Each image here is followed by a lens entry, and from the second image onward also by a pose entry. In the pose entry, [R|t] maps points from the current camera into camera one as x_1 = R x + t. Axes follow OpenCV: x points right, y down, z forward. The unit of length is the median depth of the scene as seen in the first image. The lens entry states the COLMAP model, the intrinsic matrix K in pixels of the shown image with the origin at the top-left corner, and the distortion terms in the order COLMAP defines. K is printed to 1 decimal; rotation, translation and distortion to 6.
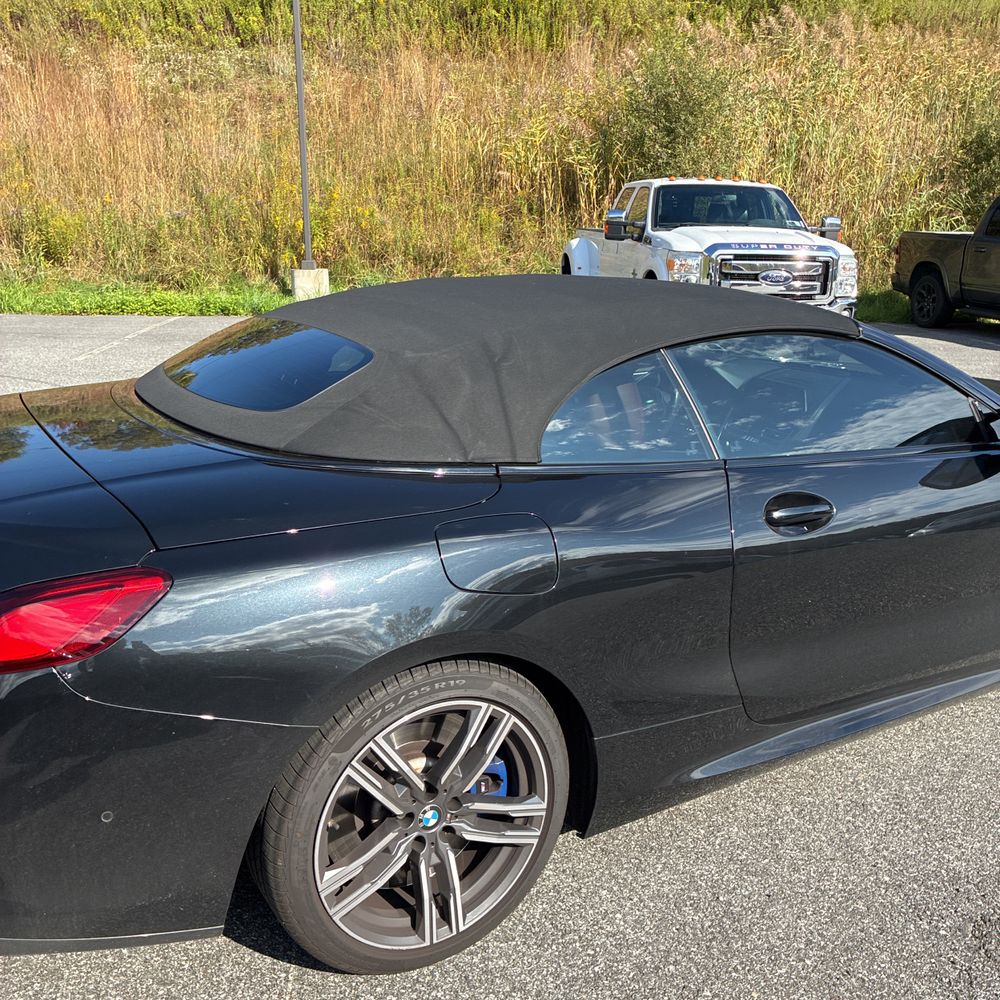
lens RADIAL K [[1025.5, 0, 498.1], [0, 1025.5, 504.3], [0, 0, 1]] dist [0.014398, 0.000000]
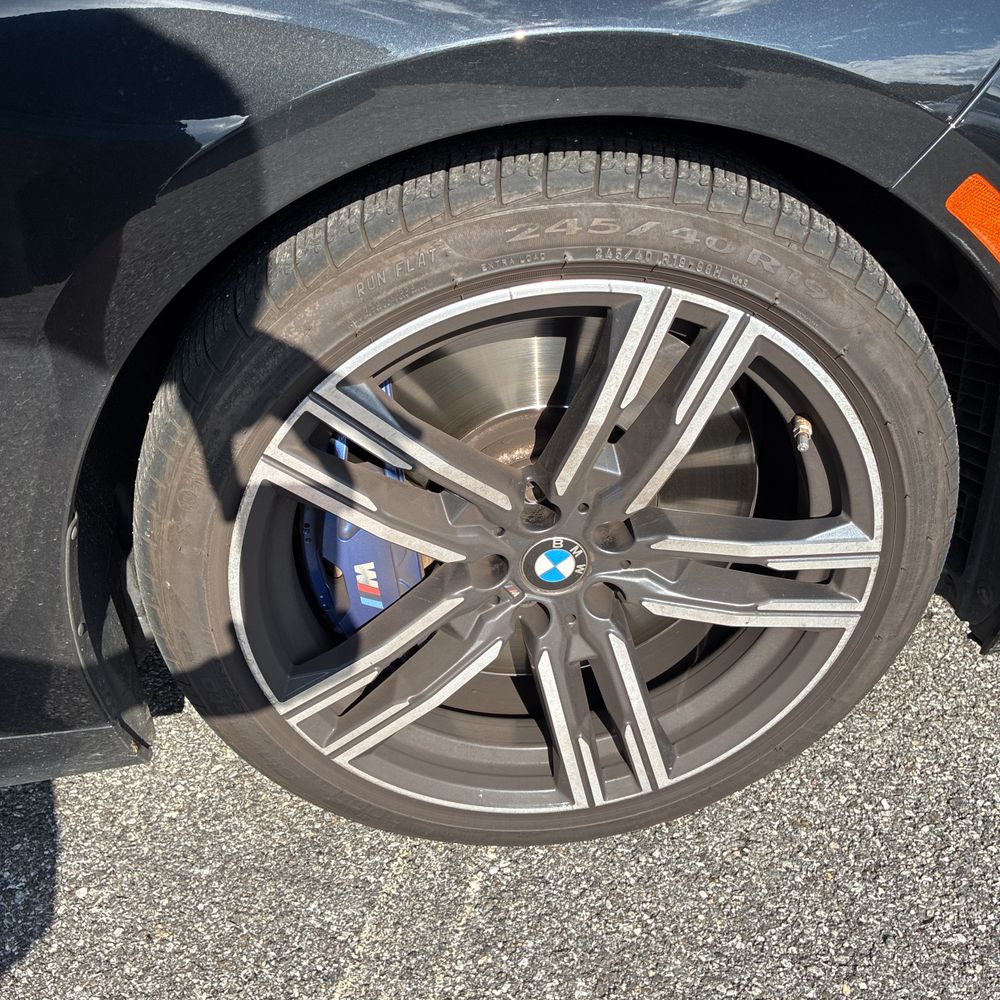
lens RADIAL K [[1025.5, 0, 500.8], [0, 1025.5, 494.2], [0, 0, 1]] dist [0.014398, 0.000000]
pose [[0.880589, 0.076057, -0.467738, 0.103738], [0.116857, 0.921703, 0.369874, 0.123655], [0.459247, -0.380366, 0.802754, 0.664498]]
